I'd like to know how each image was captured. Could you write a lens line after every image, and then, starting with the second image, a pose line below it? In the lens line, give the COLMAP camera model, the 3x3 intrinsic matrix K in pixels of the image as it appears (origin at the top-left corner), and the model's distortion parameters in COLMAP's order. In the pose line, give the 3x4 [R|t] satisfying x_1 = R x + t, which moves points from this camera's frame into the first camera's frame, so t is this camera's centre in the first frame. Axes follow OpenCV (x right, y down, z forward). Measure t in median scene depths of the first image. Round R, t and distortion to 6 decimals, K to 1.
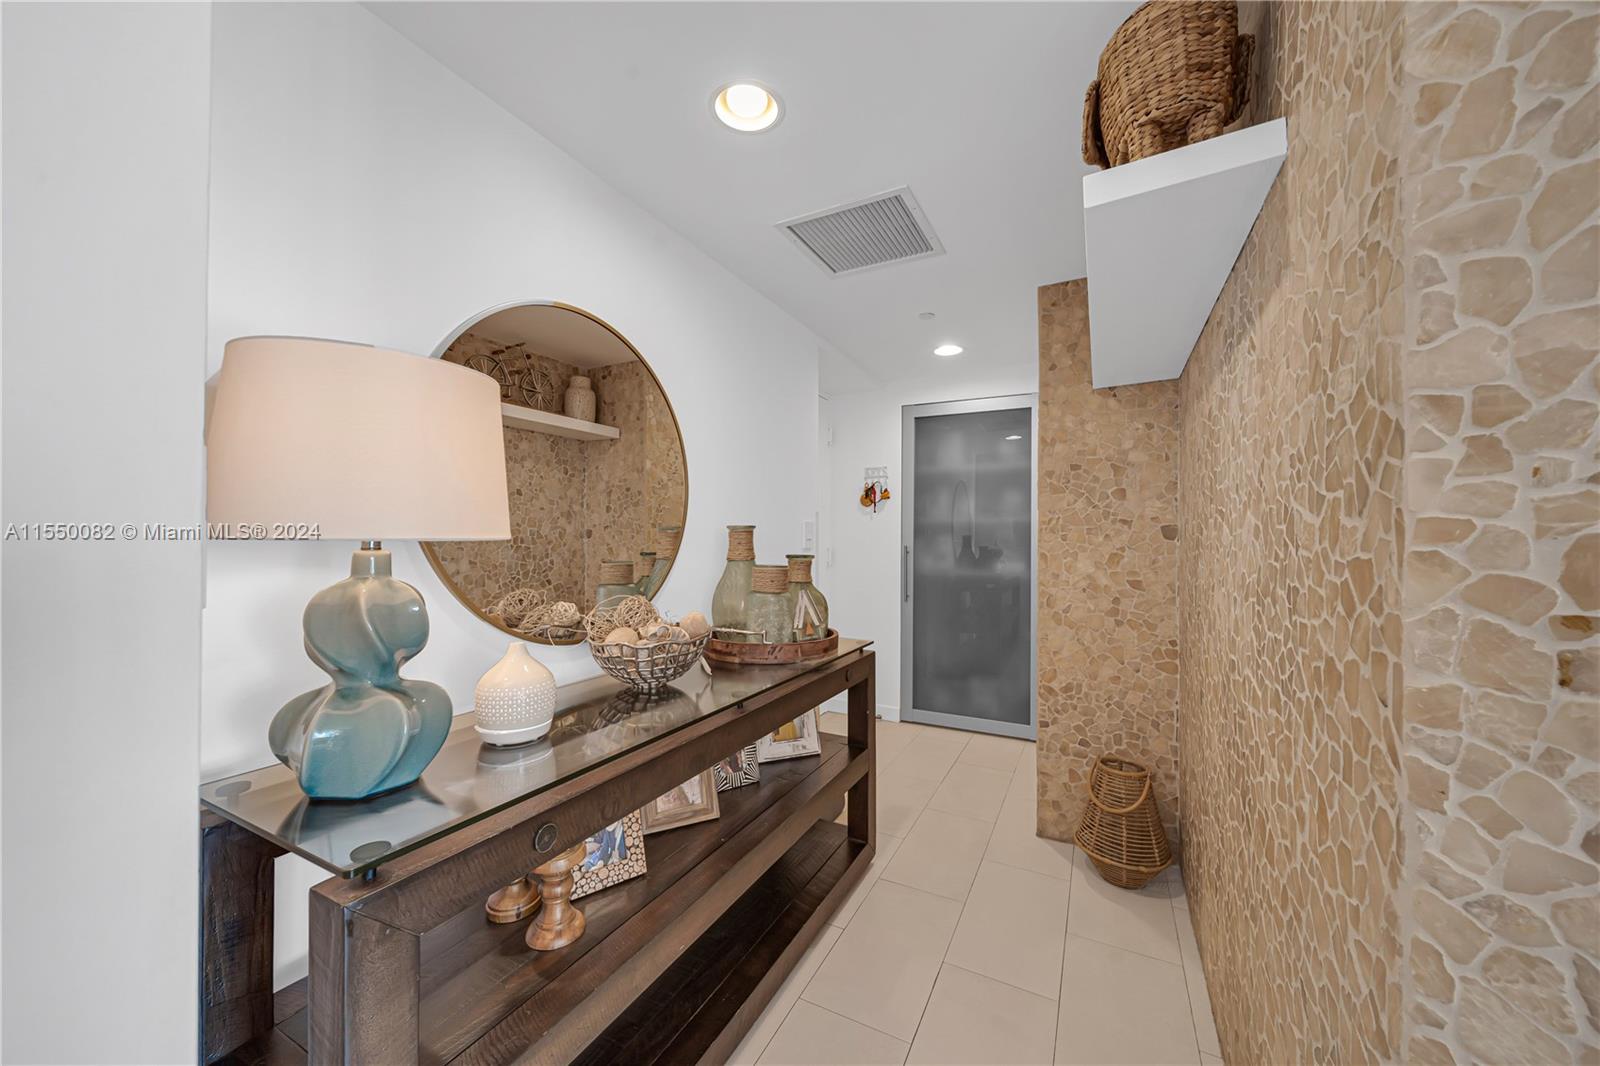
lens RADIAL K [[566.7, 0, 805.1], [0, 566.7, 532.0], [0, 0, 1]] dist [-0.001904, -0.000652]
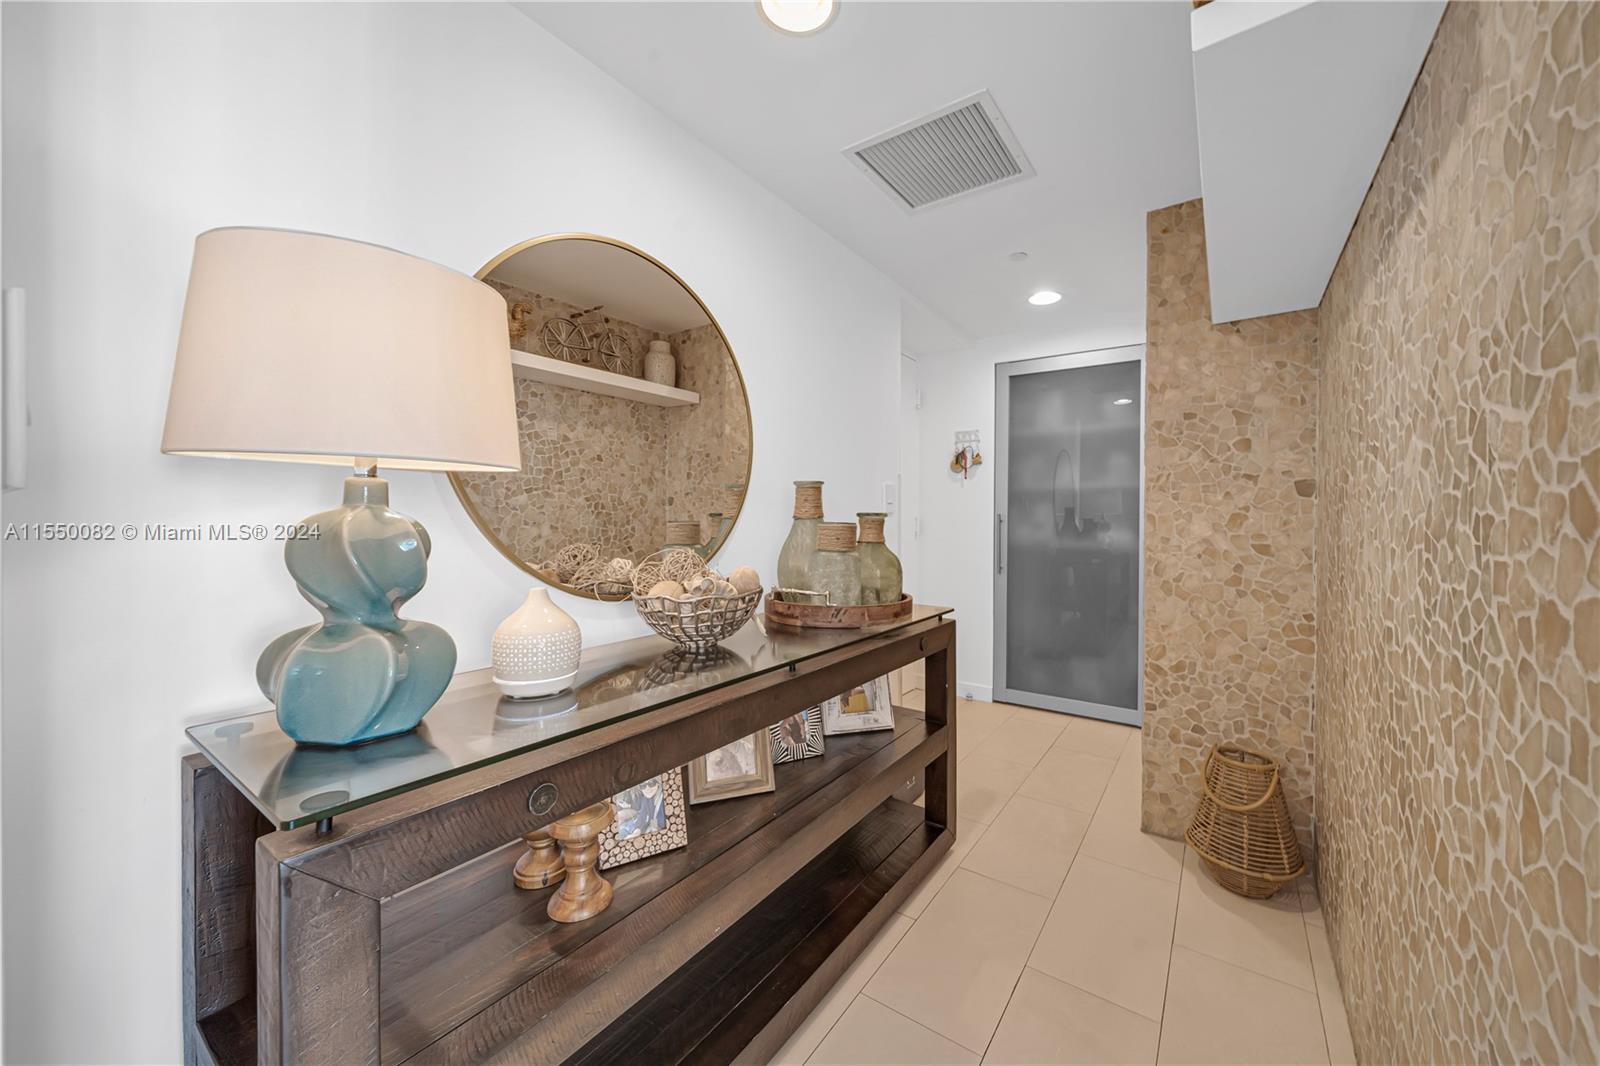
lens RADIAL K [[569.7, 0, 844.4], [0, 569.7, 519.5], [0, 0, 1]] dist [0.000787, -0.001896]
pose [[0.994109, 0.000308, -0.108384, 0.055112], [0.001012, 0.999926, 0.012124, 0.045858], [0.108380, -0.012162, 0.994035, 0.084228]]
